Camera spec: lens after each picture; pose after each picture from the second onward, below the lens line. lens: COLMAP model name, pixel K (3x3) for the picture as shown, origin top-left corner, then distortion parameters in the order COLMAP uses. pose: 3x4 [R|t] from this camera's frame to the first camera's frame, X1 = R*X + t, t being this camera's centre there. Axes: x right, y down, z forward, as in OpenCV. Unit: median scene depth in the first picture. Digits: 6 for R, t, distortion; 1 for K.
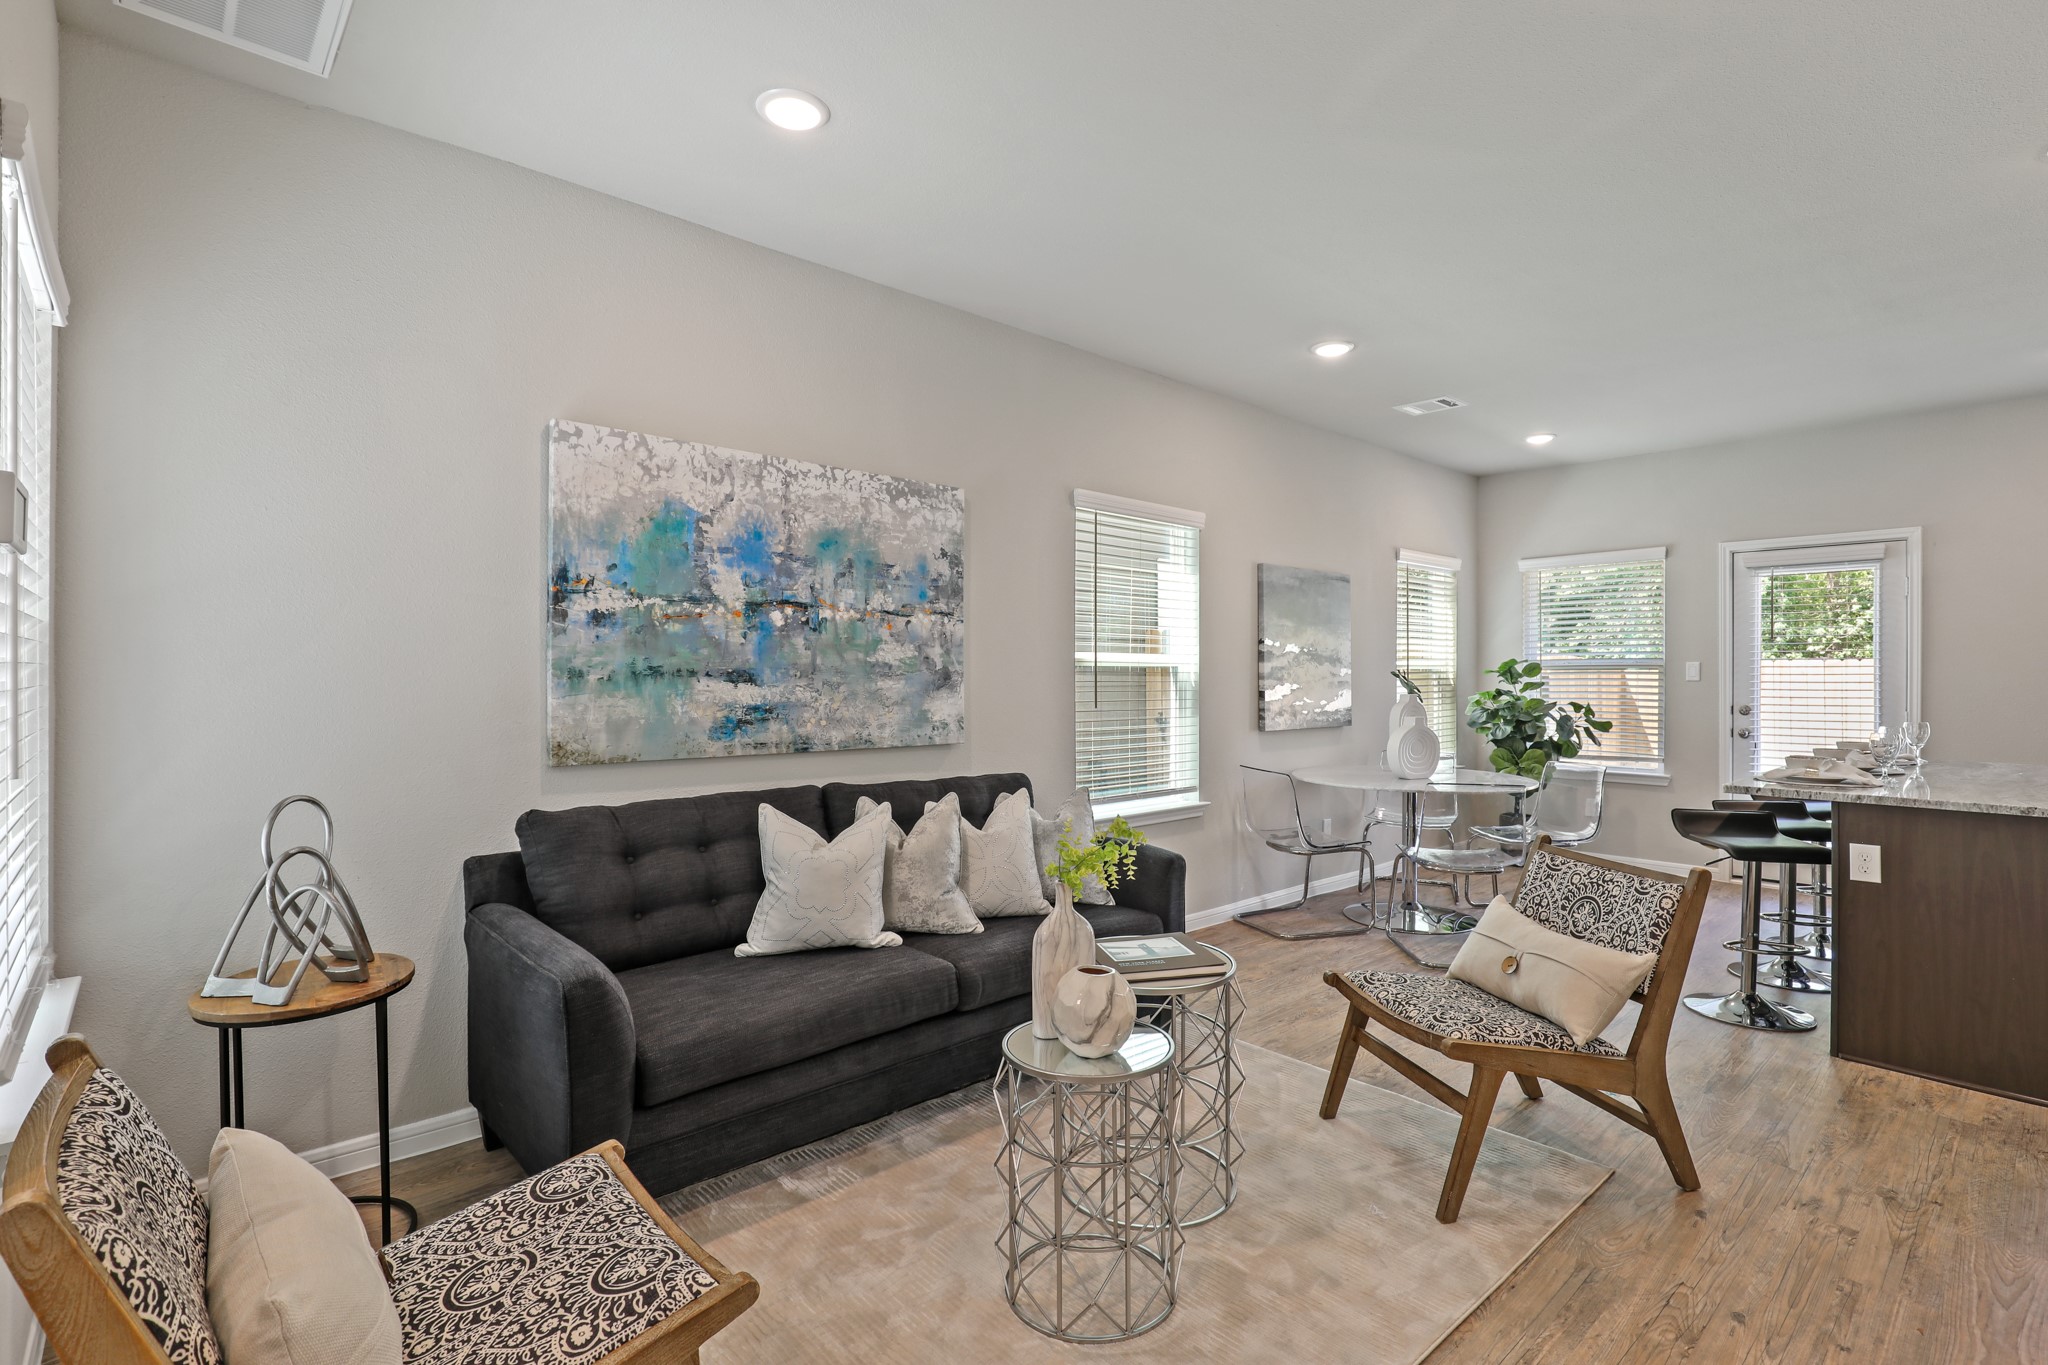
lens RADIAL K [[948.7, 0, 1025.0], [0, 948.7, 674.3], [0, 0, 1]] dist [-0.001756, -0.000298]
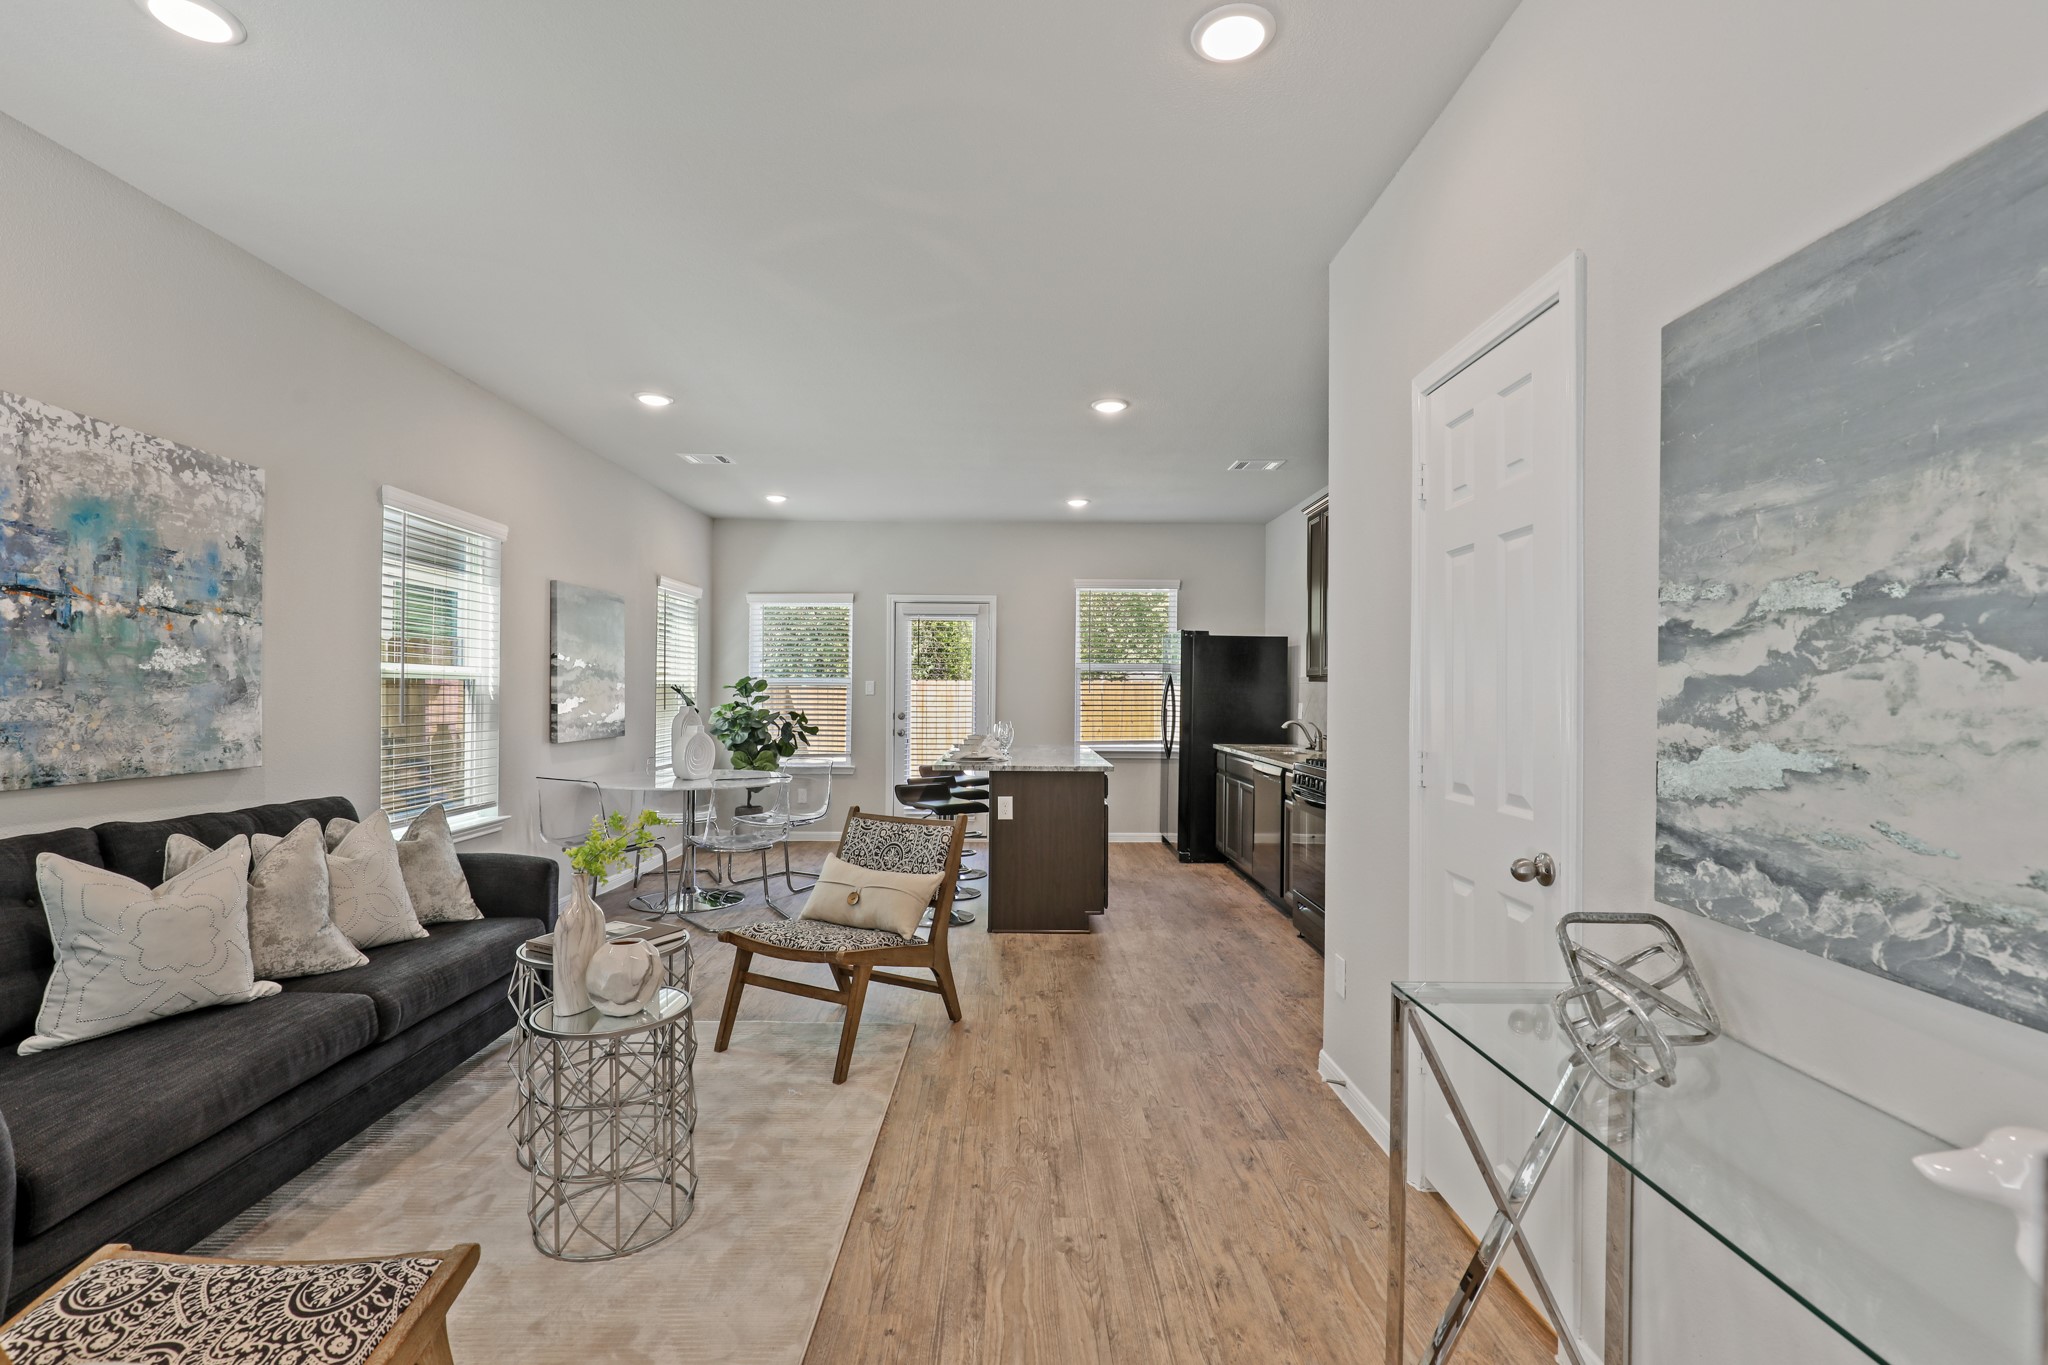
lens RADIAL K [[948.7, 0, 982.4], [0, 948.7, 688.5], [0, 0, 1]] dist [-0.001756, -0.000298]
pose [[0.685131, 0.006311, 0.728393, -0.272808], [-0.006485, 0.999976, -0.002564, 0.000408], [-0.728391, -0.002967, 0.685155, -0.066186]]
